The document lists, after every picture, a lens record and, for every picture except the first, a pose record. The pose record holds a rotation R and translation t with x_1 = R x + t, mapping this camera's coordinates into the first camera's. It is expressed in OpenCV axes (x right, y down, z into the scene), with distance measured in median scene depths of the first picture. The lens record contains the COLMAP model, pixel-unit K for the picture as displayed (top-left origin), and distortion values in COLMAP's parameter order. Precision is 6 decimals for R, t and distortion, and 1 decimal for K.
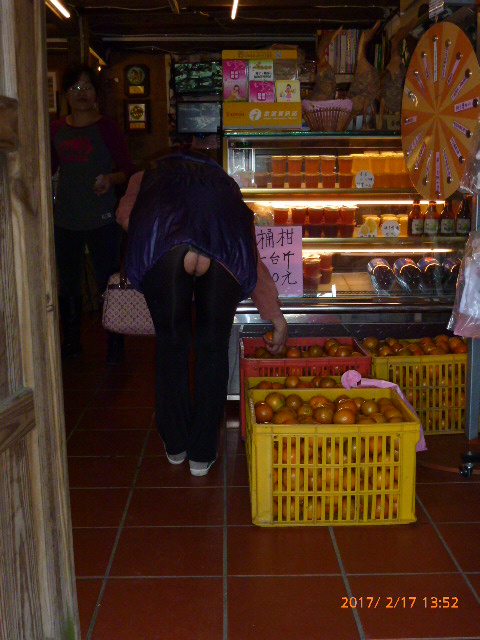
lens RADIAL K [[799.4, 0, 240.0], [0, 799.4, 320.0], [0, 0, 1]] dist [-0.033028, -0.047206]
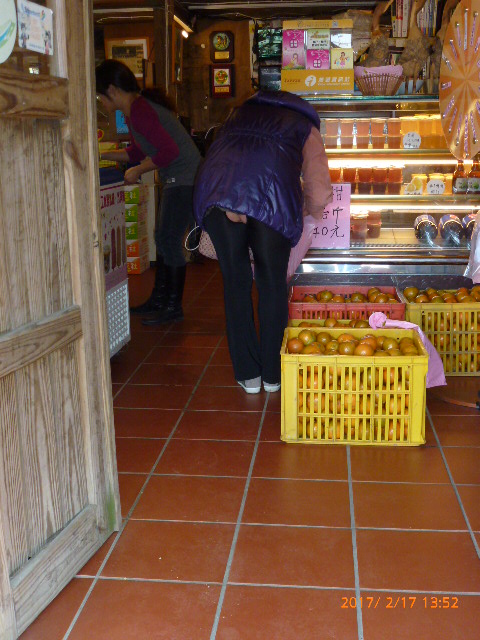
lens RADIAL K [[799.4, 0, 240.0], [0, 799.4, 320.0], [0, 0, 1]] dist [-0.033028, -0.047206]
pose [[0.991953, 0.023284, -0.124447, 0.078335], [-0.017546, 0.998741, 0.047005, 0.022183], [0.125385, -0.044443, 0.991112, -0.120944]]
